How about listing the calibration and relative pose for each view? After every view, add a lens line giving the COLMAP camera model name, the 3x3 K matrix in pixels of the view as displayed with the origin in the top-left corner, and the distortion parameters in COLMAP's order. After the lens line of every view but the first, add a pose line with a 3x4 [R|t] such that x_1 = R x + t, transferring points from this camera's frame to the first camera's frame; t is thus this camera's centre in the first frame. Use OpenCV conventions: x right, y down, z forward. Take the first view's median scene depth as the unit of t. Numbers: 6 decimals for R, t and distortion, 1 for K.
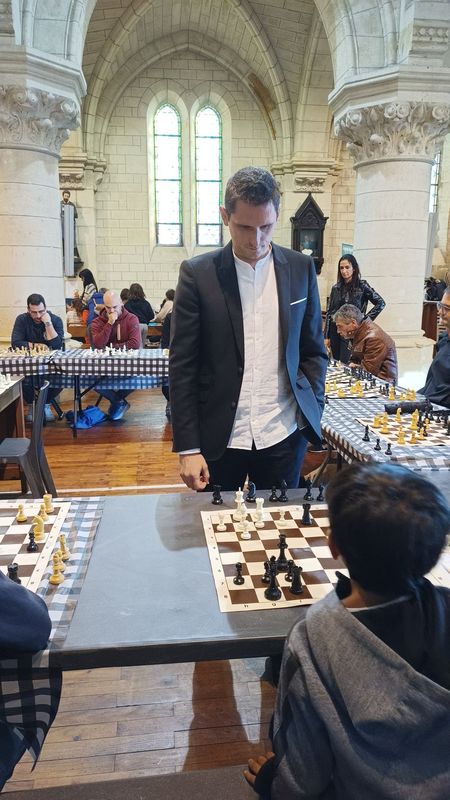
lens RADIAL K [[592.6, 0, 222.5], [0, 592.6, 397.4], [0, 0, 1]] dist [0.033051, -0.019051]
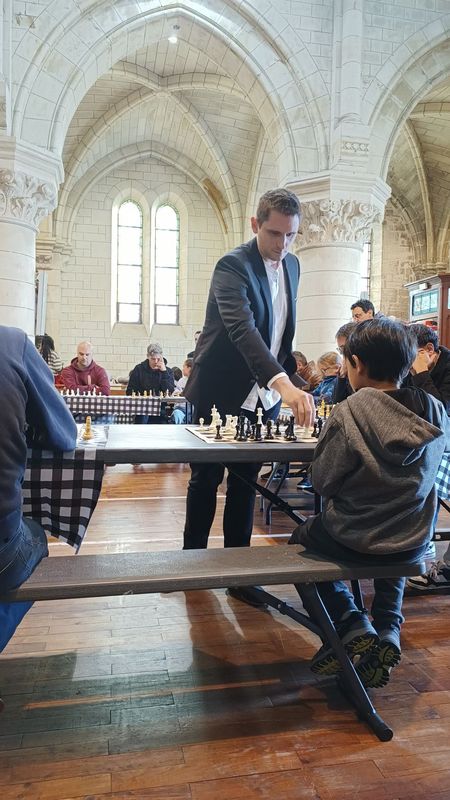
lens RADIAL K [[592.6, 0, 226.9], [0, 592.6, 396.8], [0, 0, 1]] dist [0.033051, -0.019051]
pose [[0.995664, 0.013439, 0.092049, -0.012083], [0.001943, 0.986290, -0.165012, 0.062028], [-0.093004, 0.164475, 0.981987, -0.057448]]
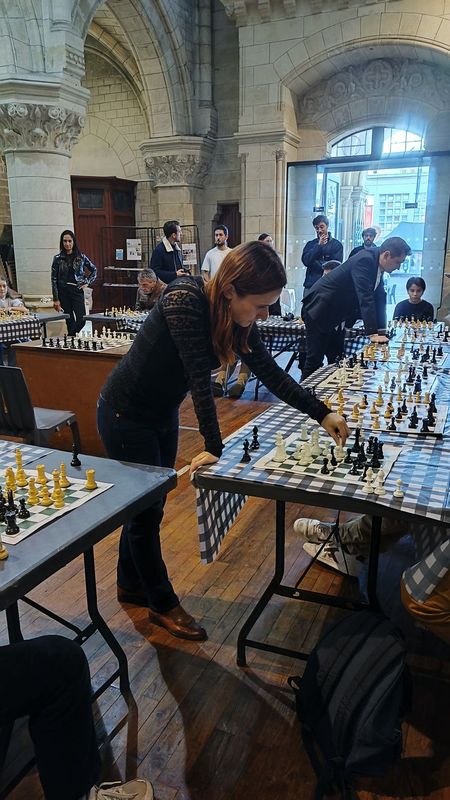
lens RADIAL K [[592.6, 0, 230.5], [0, 592.6, 398.4], [0, 0, 1]] dist [0.033051, -0.019051]
pose [[0.507285, -0.204841, 0.837079, -0.458495], [0.168429, 0.976174, 0.136807, -0.007804], [-0.845159, 0.071588, 0.529700, 0.054432]]
